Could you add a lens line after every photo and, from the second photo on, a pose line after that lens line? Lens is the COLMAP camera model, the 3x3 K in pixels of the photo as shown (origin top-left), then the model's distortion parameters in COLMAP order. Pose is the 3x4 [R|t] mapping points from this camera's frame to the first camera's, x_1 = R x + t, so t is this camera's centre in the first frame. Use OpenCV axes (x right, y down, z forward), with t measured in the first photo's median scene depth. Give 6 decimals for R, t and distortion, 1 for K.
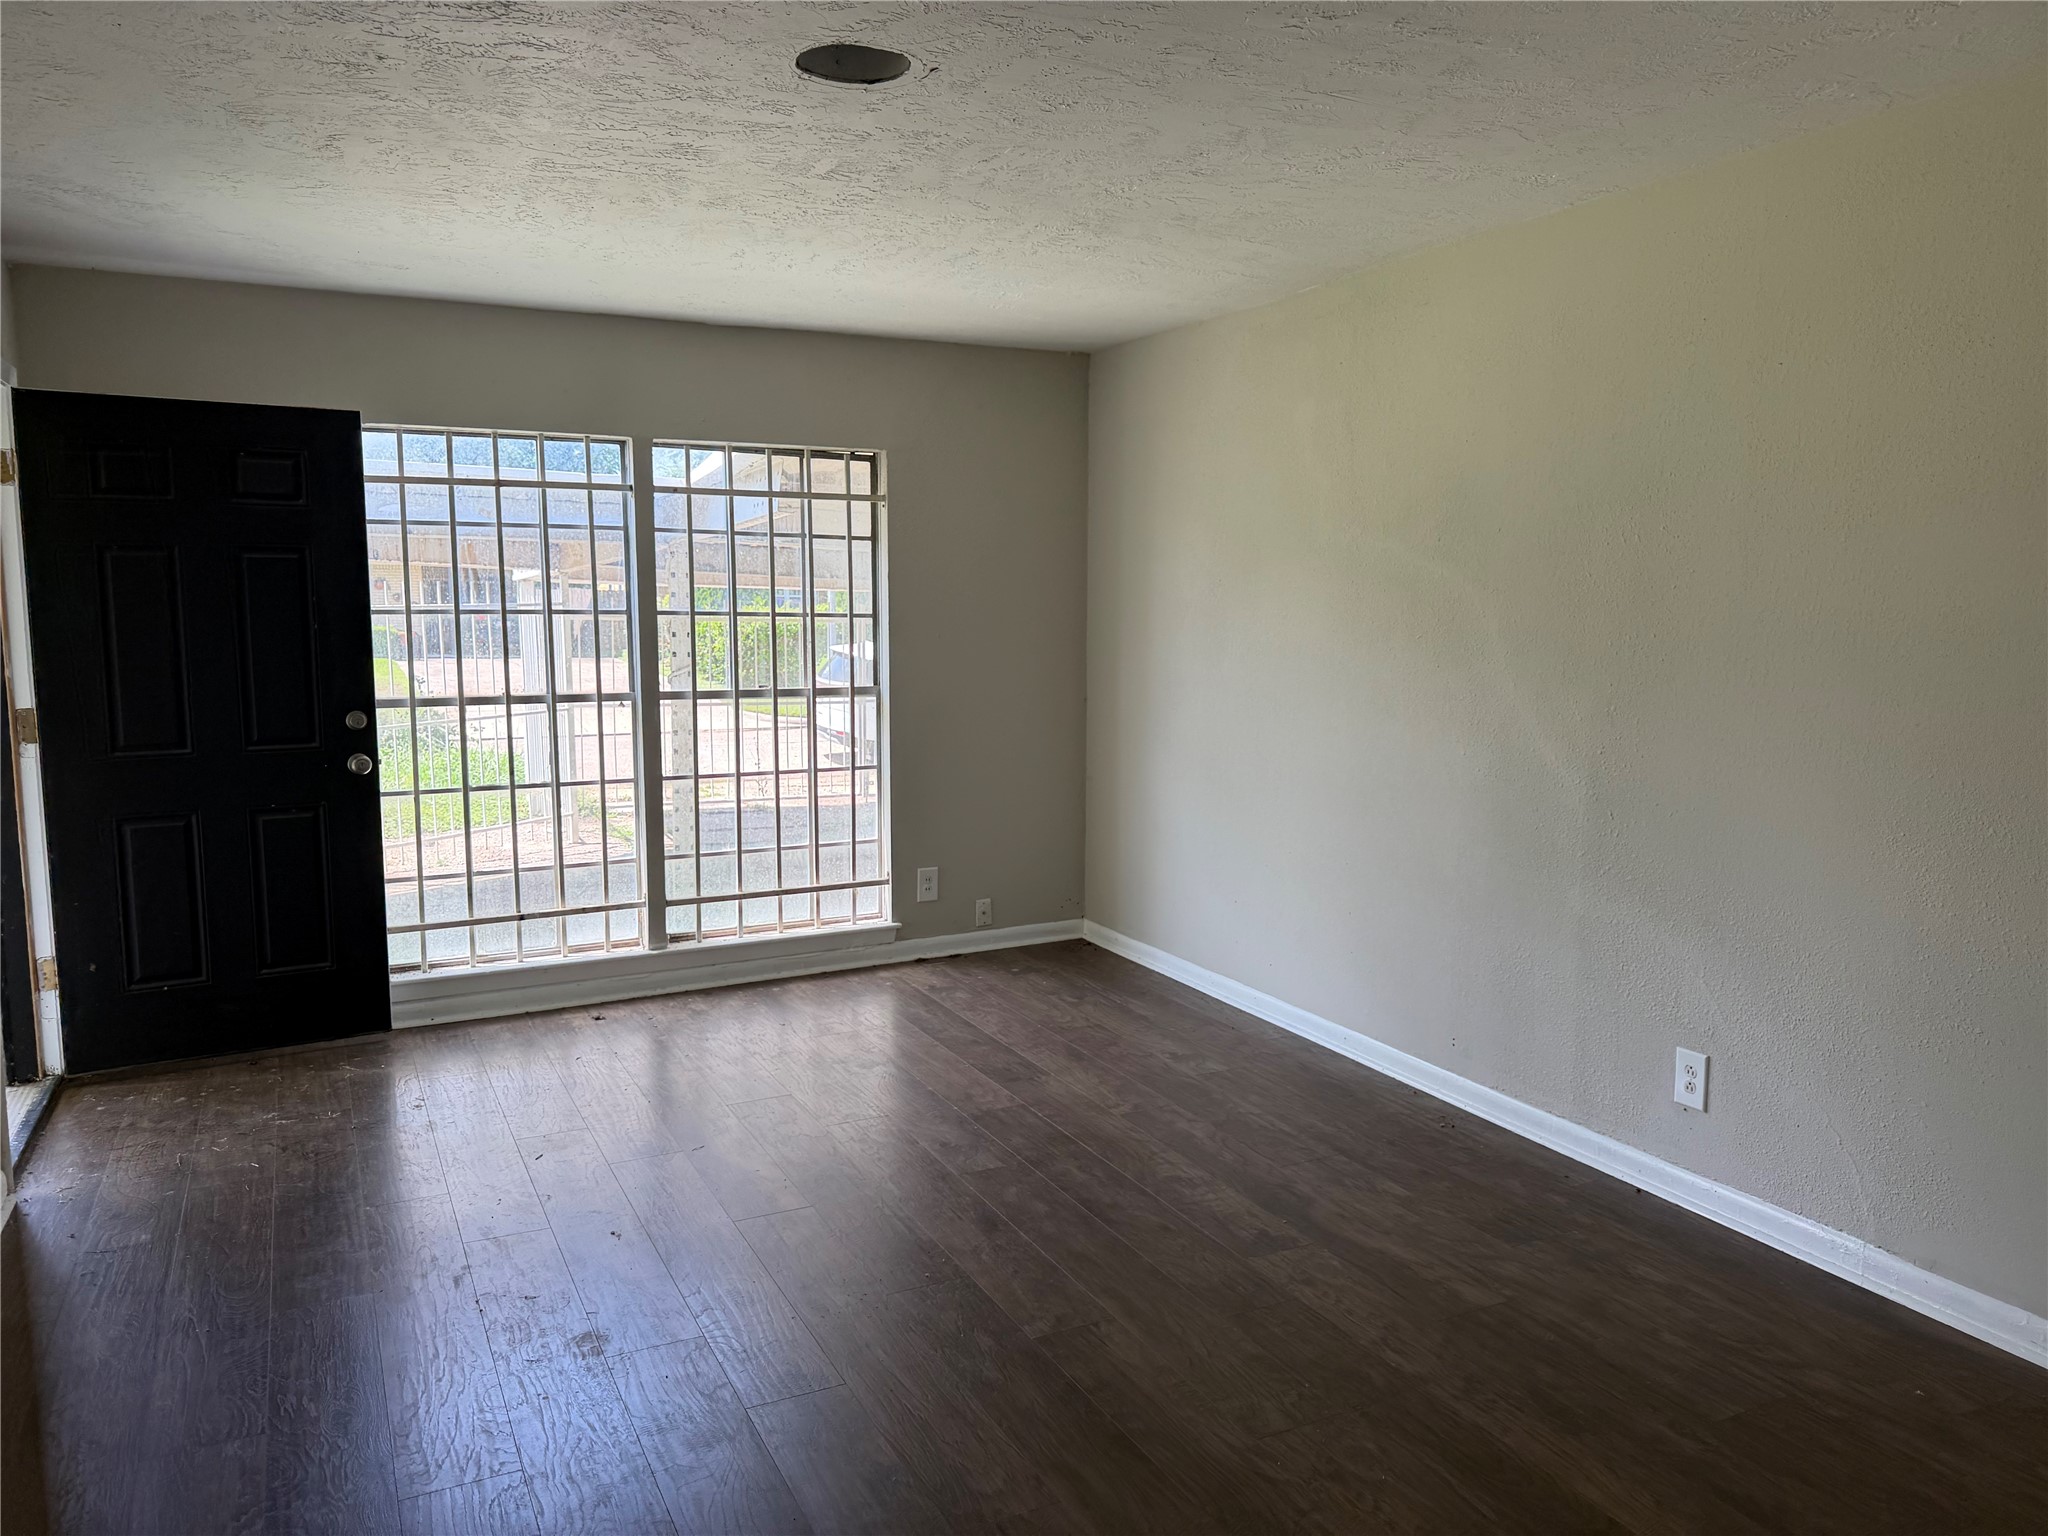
lens RADIAL K [[1429.4, 0, 1031.9], [0, 1429.4, 779.6], [0, 0, 1]] dist [0.096611, -0.132944]
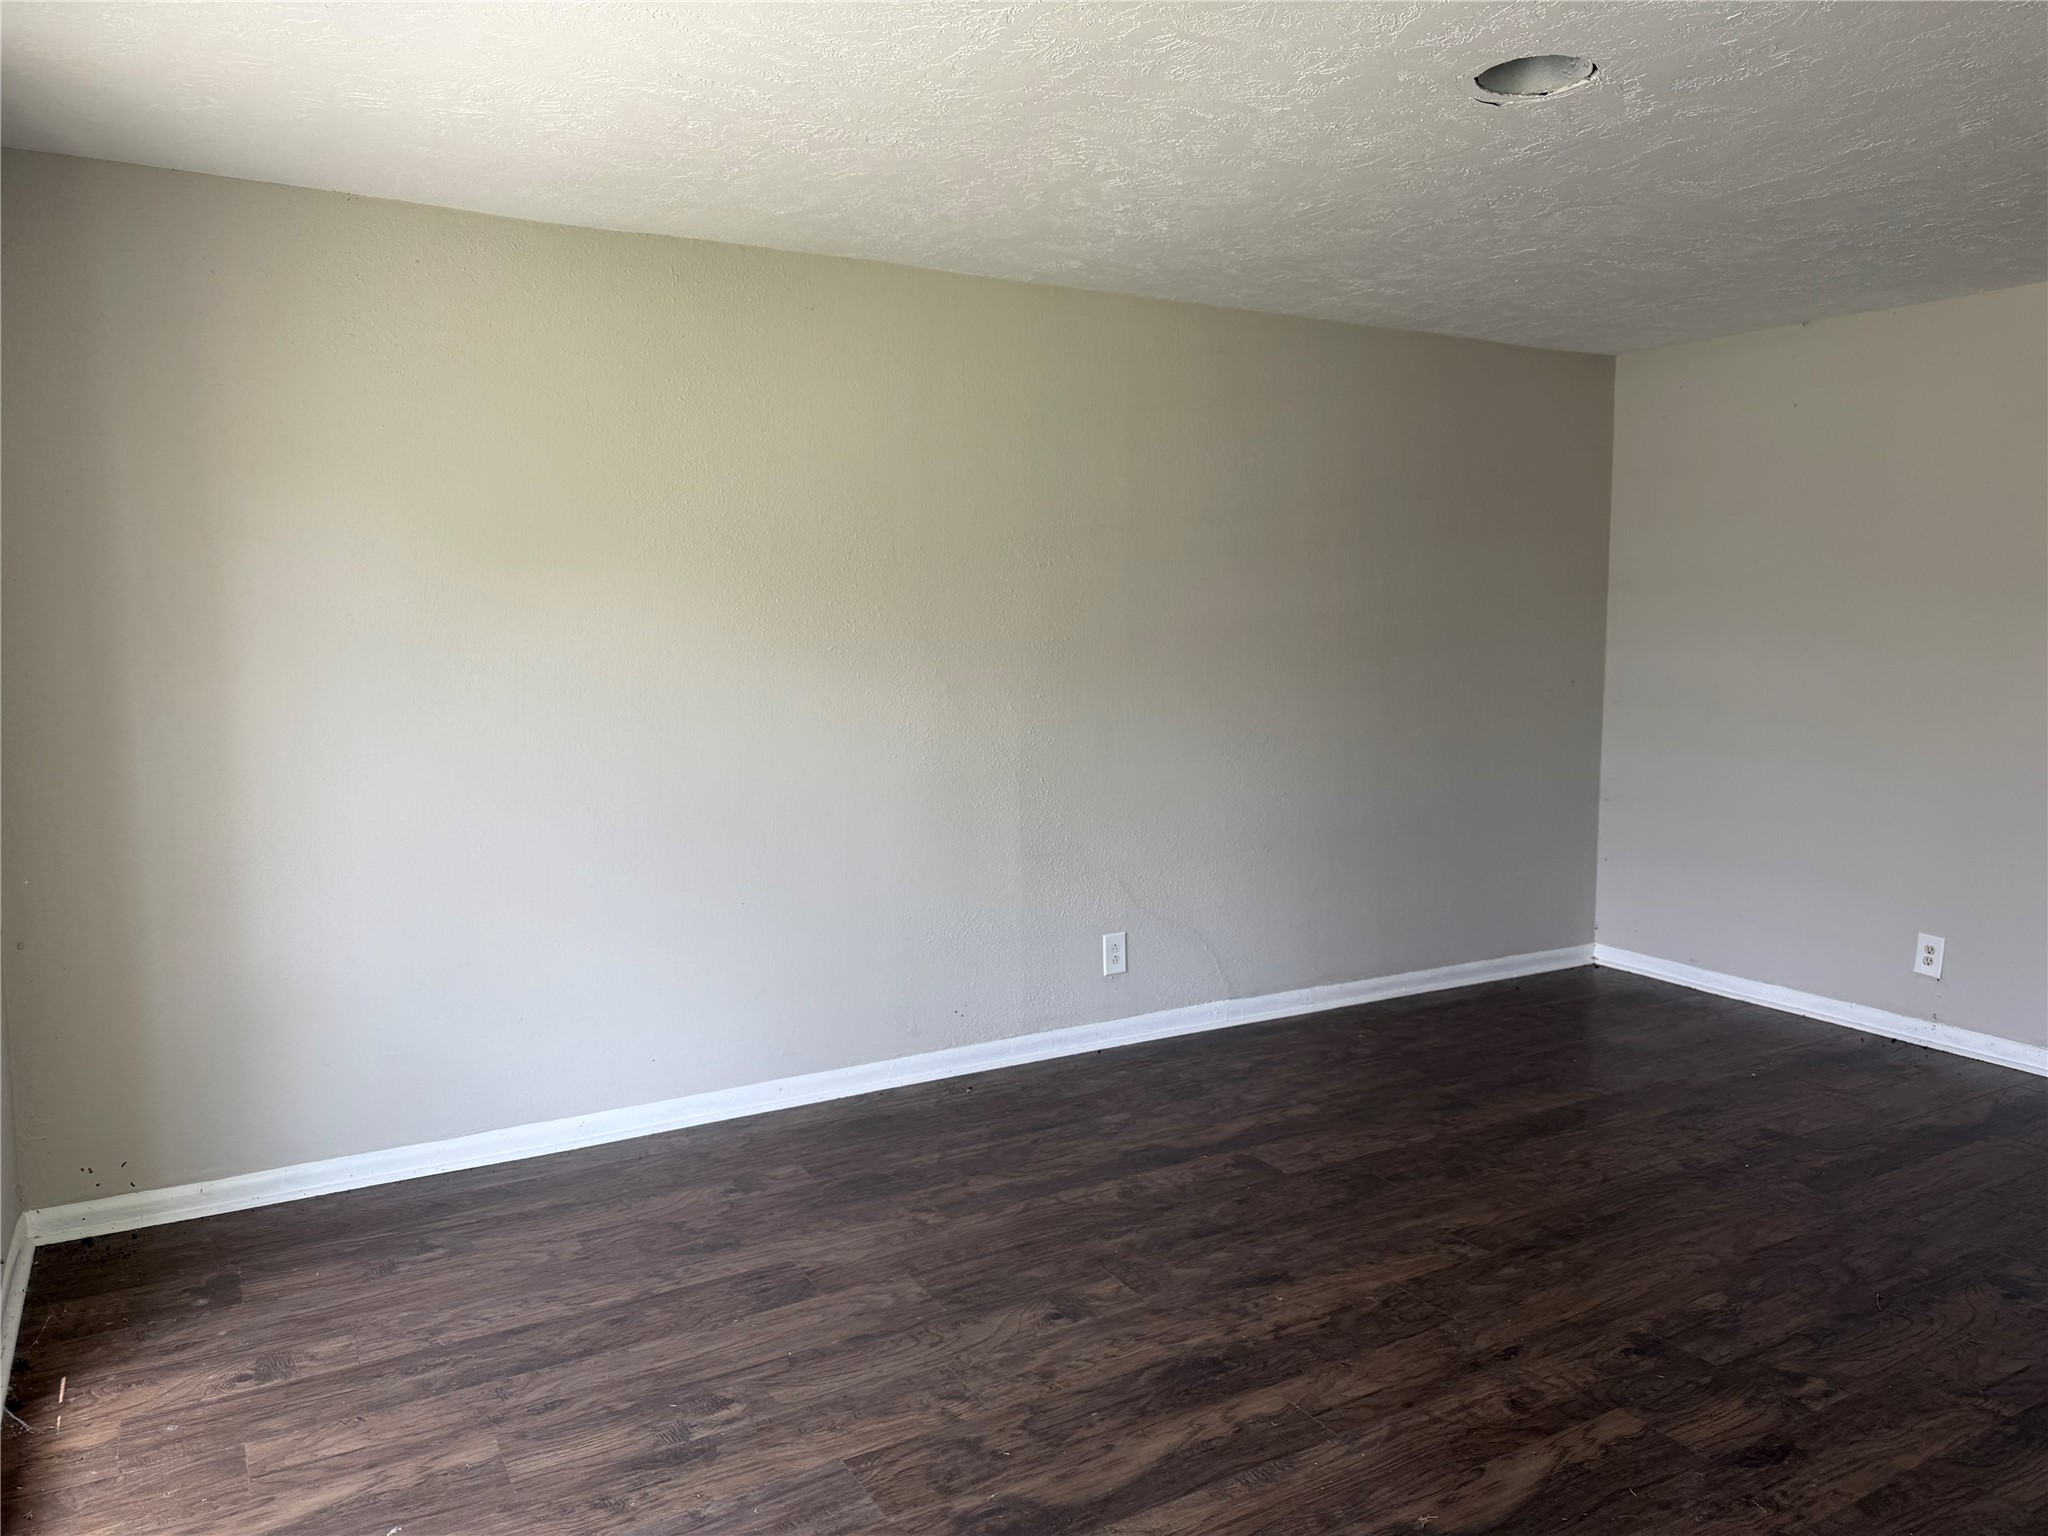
lens RADIAL K [[1429.4, 0, 1031.9], [0, 1429.4, 779.6], [0, 0, 1]] dist [0.096611, -0.132944]
pose [[-0.056669, -0.125904, 0.990423, -0.748571], [0.125951, 0.983190, 0.132191, -0.127301], [-0.990417, 0.132236, -0.039858, 0.944330]]
